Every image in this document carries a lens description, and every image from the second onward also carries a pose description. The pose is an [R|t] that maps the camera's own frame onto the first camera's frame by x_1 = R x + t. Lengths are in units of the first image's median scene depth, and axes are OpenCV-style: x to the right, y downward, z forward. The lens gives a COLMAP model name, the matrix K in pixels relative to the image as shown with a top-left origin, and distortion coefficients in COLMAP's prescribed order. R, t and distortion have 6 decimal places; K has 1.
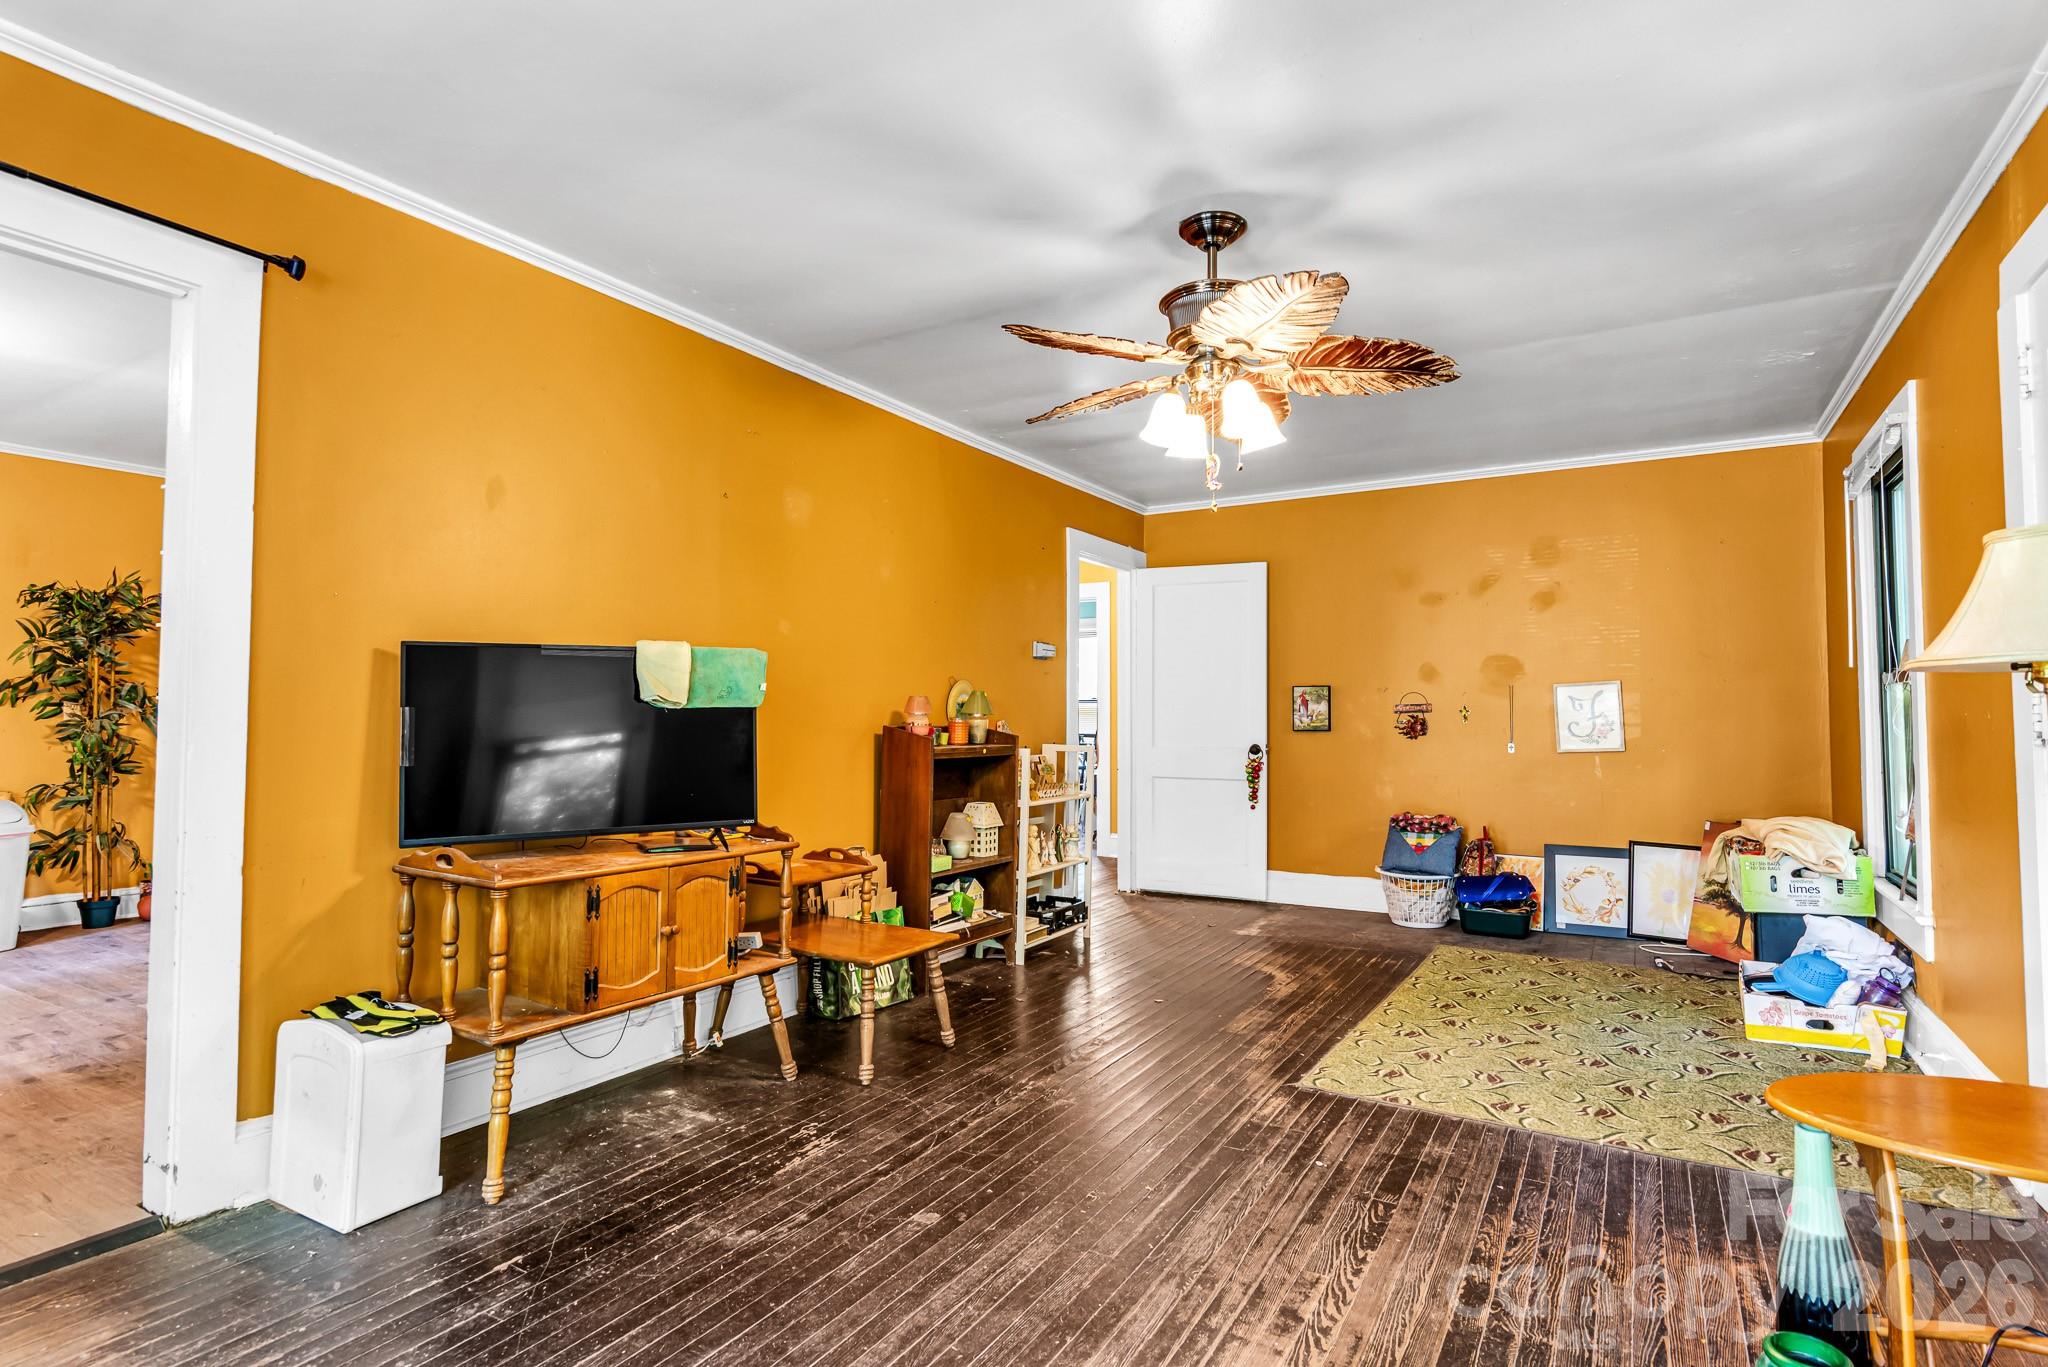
lens RADIAL K [[1035.1, 0, 1021.6], [0, 1035.1, 678.0], [0, 0, 1]] dist [0.001575, -0.001877]
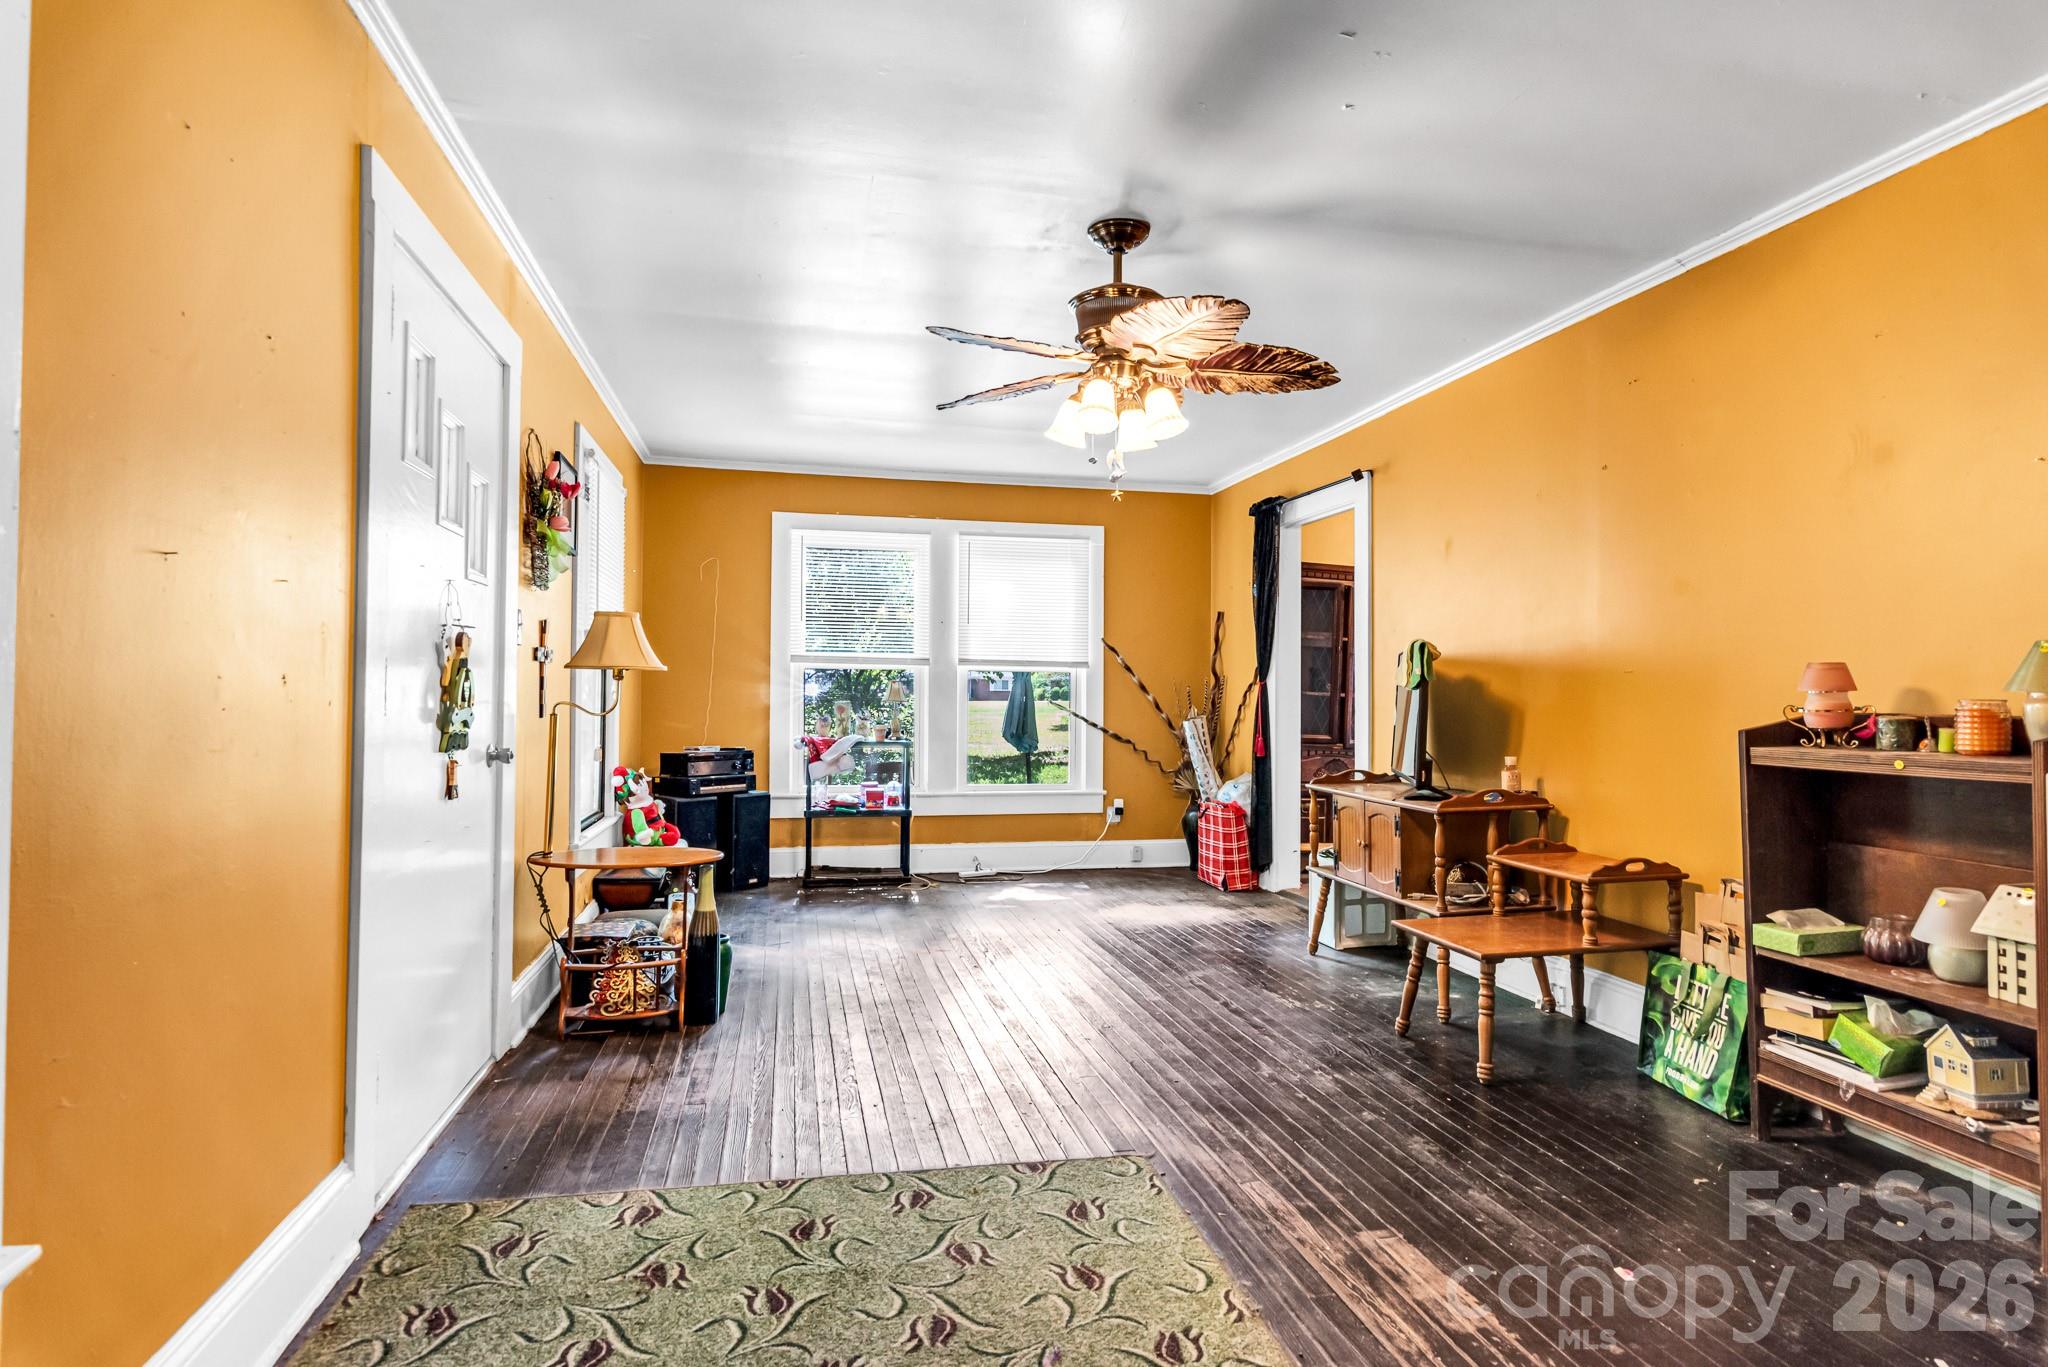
lens RADIAL K [[1035.1, 0, 1021.6], [0, 1035.1, 678.0], [0, 0, 1]] dist [0.001575, -0.001877]
pose [[-0.726764, -0.018515, -0.686637, 0.925524], [0.018456, 0.998749, -0.046465, 0.064956], [0.686639, -0.046442, -0.725514, 1.594757]]
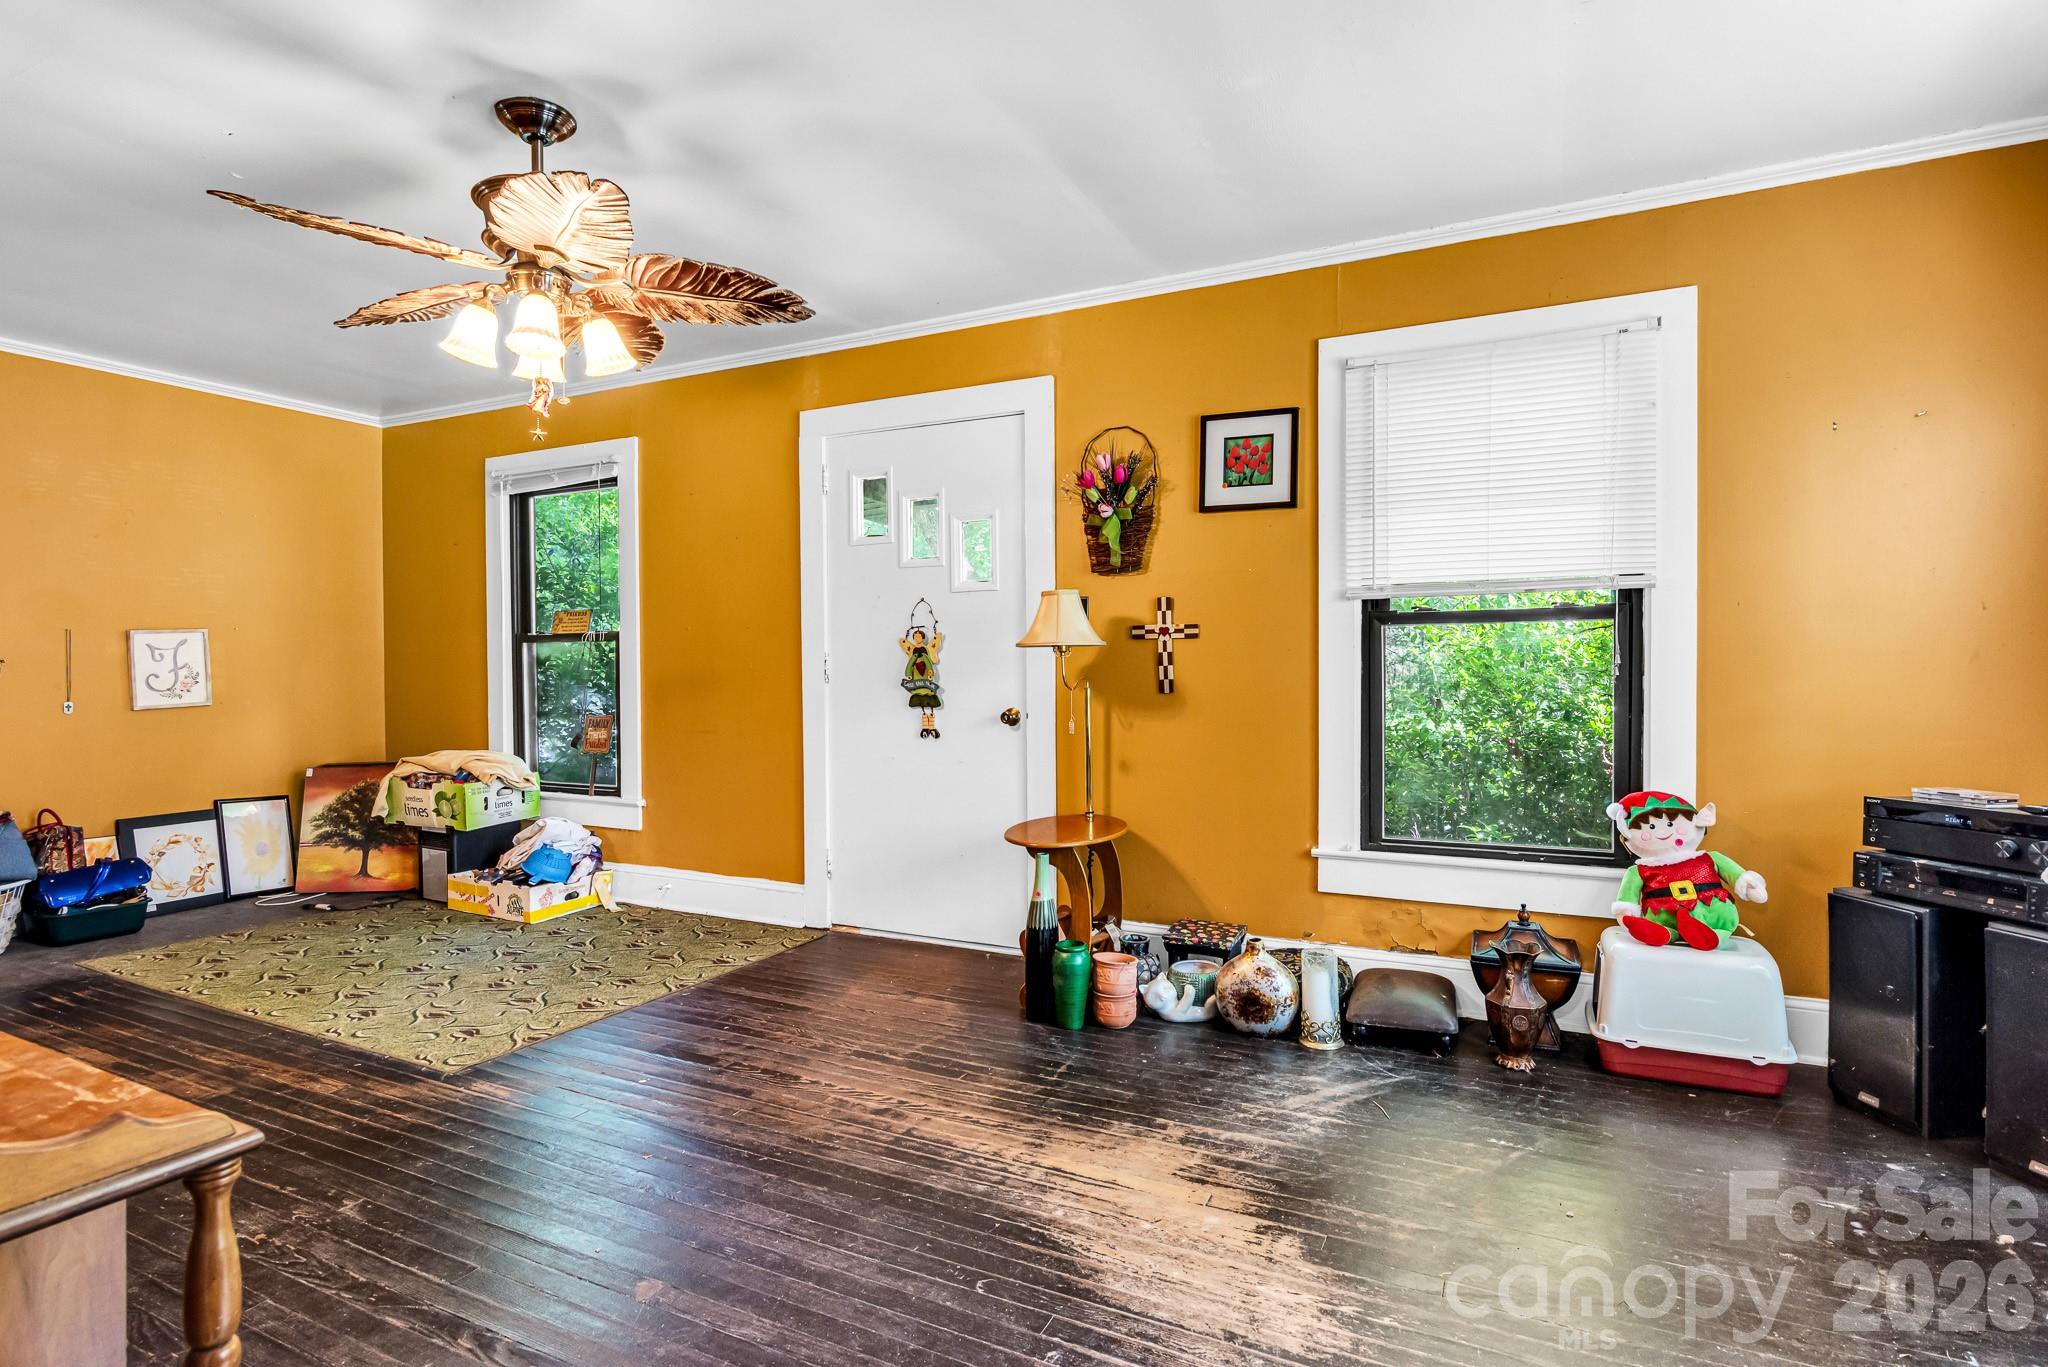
lens RADIAL K [[1035.1, 0, 1021.6], [0, 1035.1, 678.0], [0, 0, 1]] dist [0.001575, -0.001877]
pose [[-0.070944, -0.012685, 0.997400, -0.699517], [-0.034122, 0.999365, 0.010283, 0.020892], [-0.996897, -0.033303, -0.071331, 0.600996]]
